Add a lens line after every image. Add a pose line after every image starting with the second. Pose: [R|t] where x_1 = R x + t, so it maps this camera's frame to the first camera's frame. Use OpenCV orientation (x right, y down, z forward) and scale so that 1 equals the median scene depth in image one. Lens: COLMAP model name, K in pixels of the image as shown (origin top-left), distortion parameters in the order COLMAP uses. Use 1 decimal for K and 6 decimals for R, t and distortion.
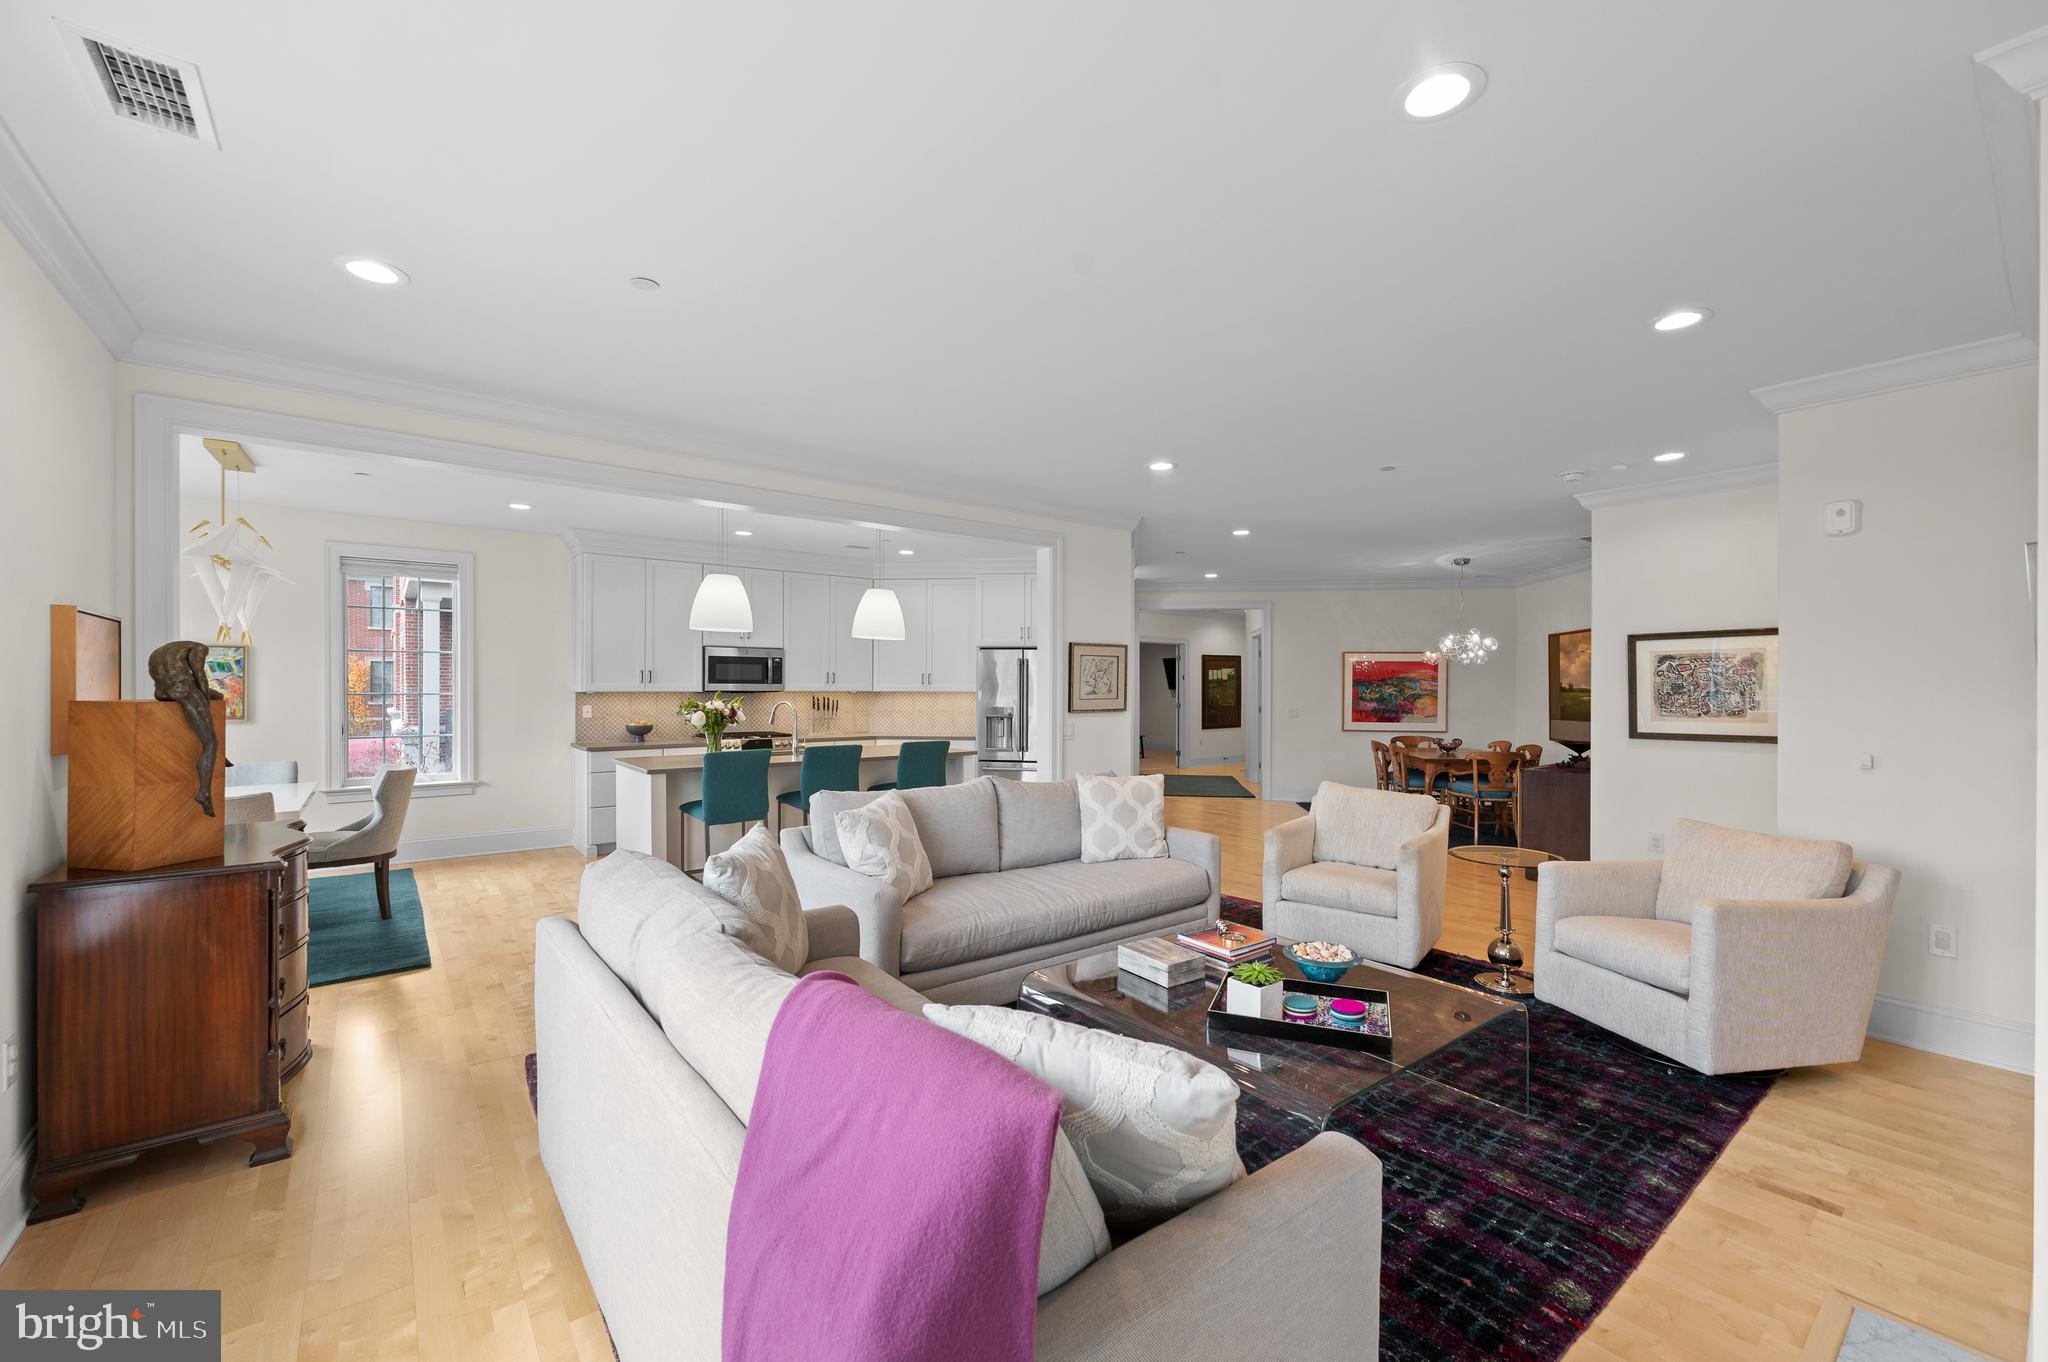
lens RADIAL K [[824.5, 0, 1029.0], [0, 824.5, 692.6], [0, 0, 1]] dist [-0.001882, -0.000270]
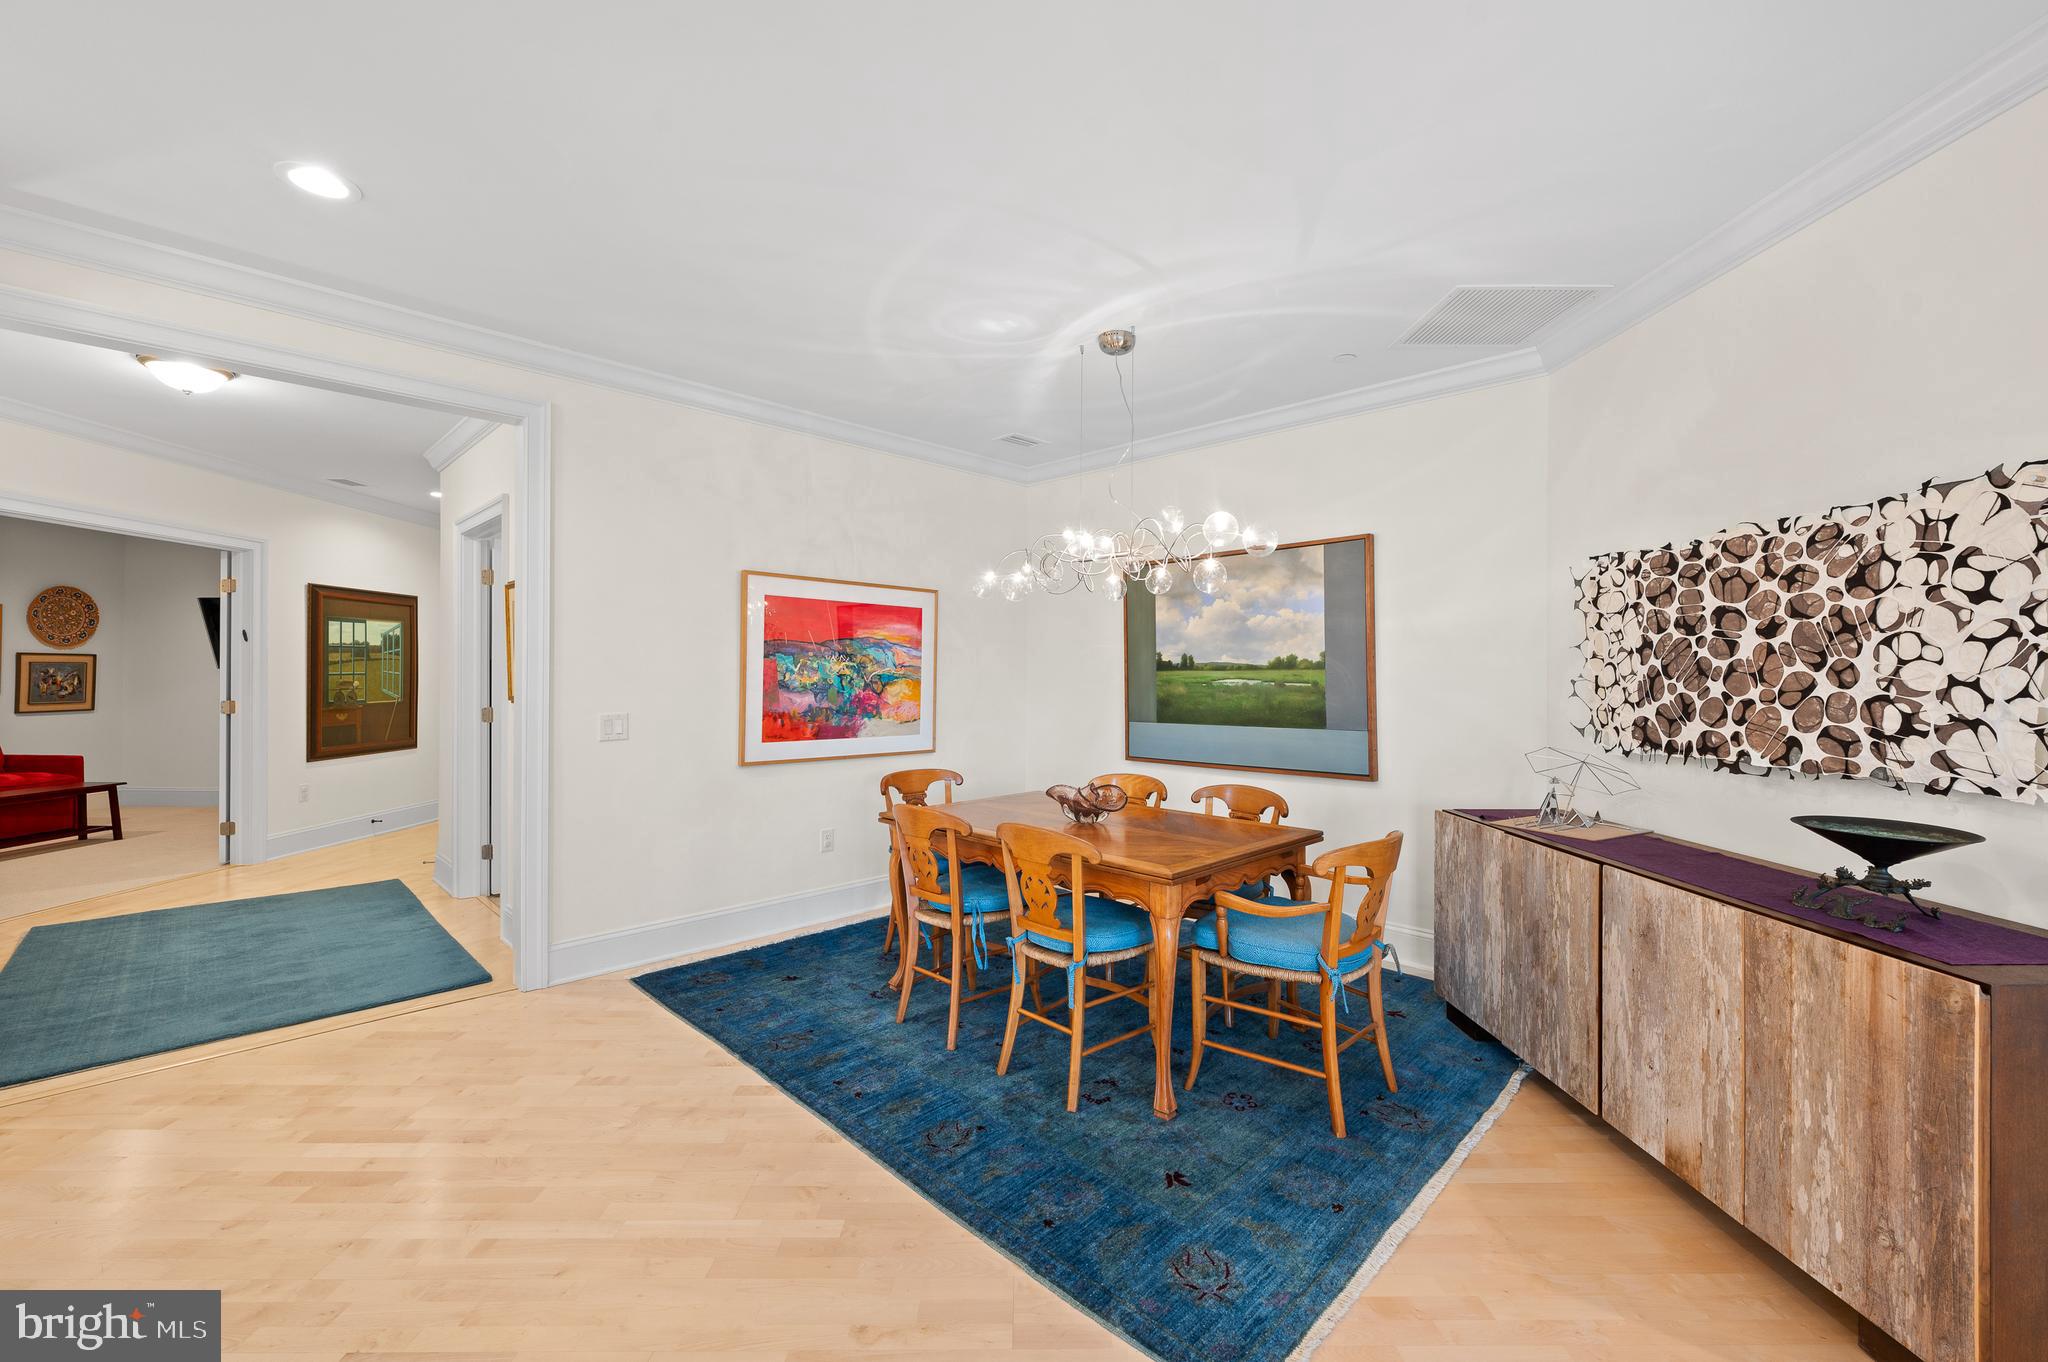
lens RADIAL K [[827.8, 0, 1033.9], [0, 827.8, 675.1], [0, 0, 1]] dist [-0.001669, -0.000126]
pose [[0.614072, 0.000403, 0.789250, 0.150353], [0.001998, 0.999996, -0.002065, 0.003154], [-0.789248, 0.002845, 0.614068, 0.645835]]
